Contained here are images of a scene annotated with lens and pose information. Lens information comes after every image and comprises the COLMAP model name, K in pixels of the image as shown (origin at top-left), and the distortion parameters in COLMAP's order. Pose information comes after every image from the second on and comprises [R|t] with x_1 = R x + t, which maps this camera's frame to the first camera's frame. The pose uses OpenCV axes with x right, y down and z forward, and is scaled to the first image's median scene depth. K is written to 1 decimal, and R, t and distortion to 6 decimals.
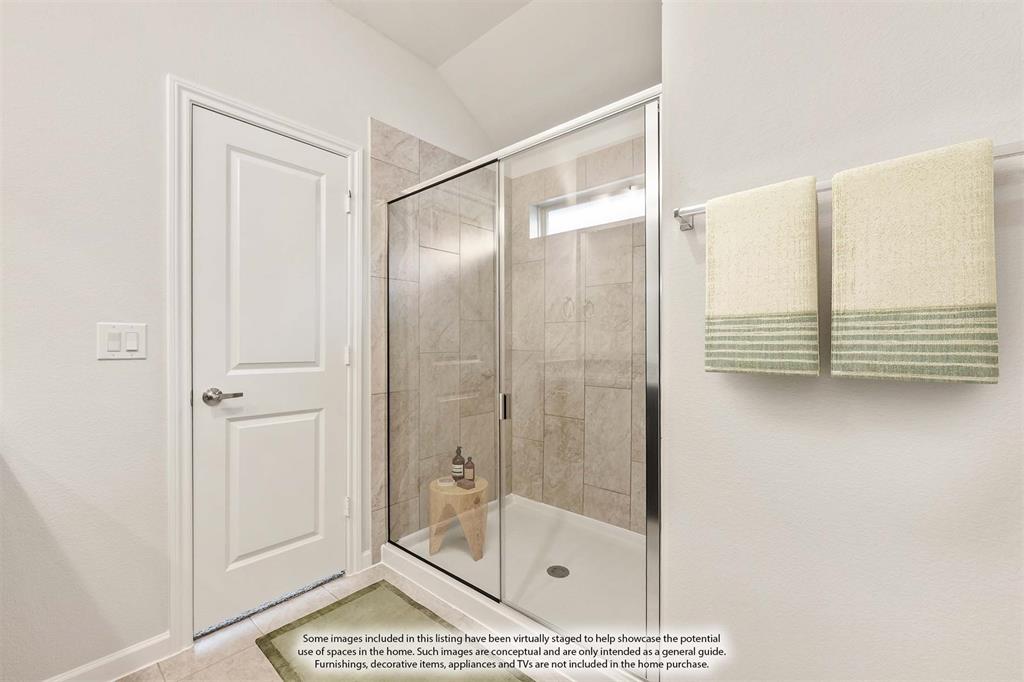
lens RADIAL K [[417.2, 0, 512.0], [0, 417.2, 341.0], [0, 0, 1]] dist [0.000534, -0.000277]
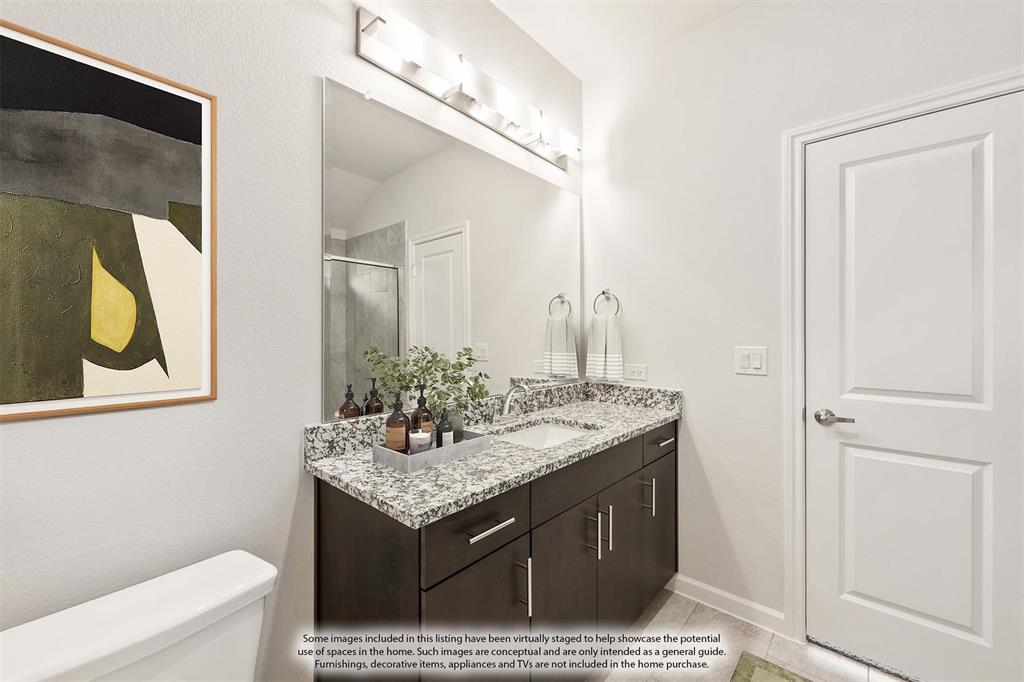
lens RADIAL K [[417.2, 0, 512.0], [0, 417.2, 341.0], [0, 0, 1]] dist [0.000534, -0.000277]
pose [[-0.001626, -0.001483, -0.999998, 0.303418], [-0.008455, 0.999963, -0.001469, -0.044638], [0.999963, 0.008453, -0.001639, 0.226238]]
